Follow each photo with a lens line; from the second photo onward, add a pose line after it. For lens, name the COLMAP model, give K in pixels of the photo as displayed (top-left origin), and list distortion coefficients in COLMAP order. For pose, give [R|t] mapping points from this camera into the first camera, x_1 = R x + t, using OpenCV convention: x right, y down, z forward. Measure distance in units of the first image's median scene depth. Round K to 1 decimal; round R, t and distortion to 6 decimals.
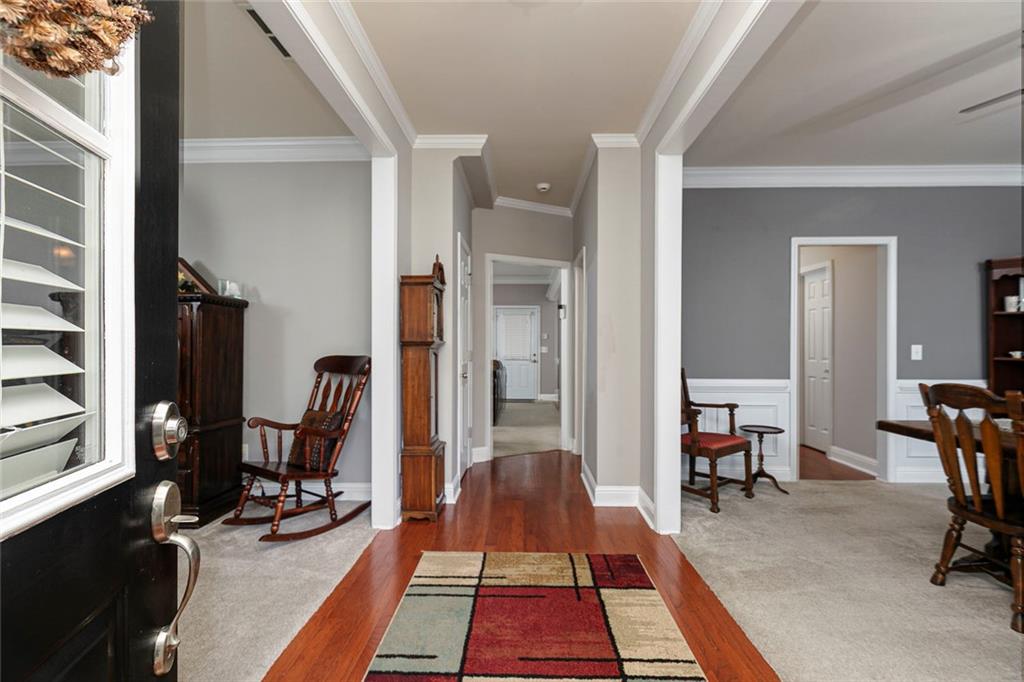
lens RADIAL K [[455.3, 0, 512.0], [0, 455.3, 341.0], [0, 0, 1]] dist [0.000113, -0.000181]
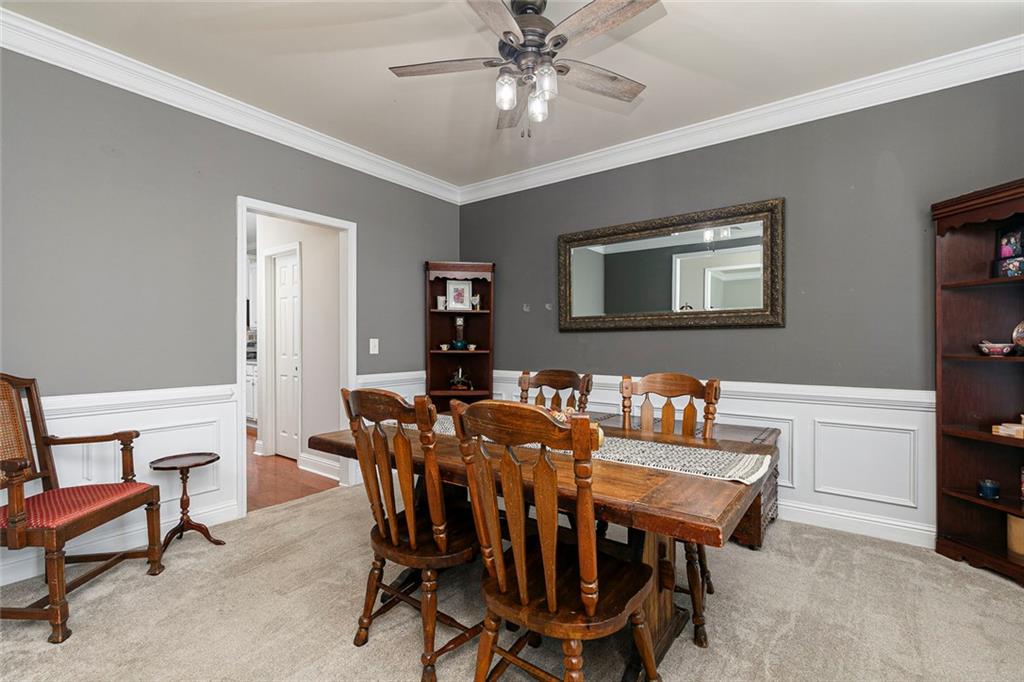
lens RADIAL K [[455.3, 0, 512.0], [0, 455.3, 341.0], [0, 0, 1]] dist [0.000113, -0.000181]
pose [[0.570329, -0.000909, 0.821416, 0.272430], [-0.004452, 0.999981, 0.004198, 0.008191], [-0.821404, -0.006051, 0.570314, 0.212909]]
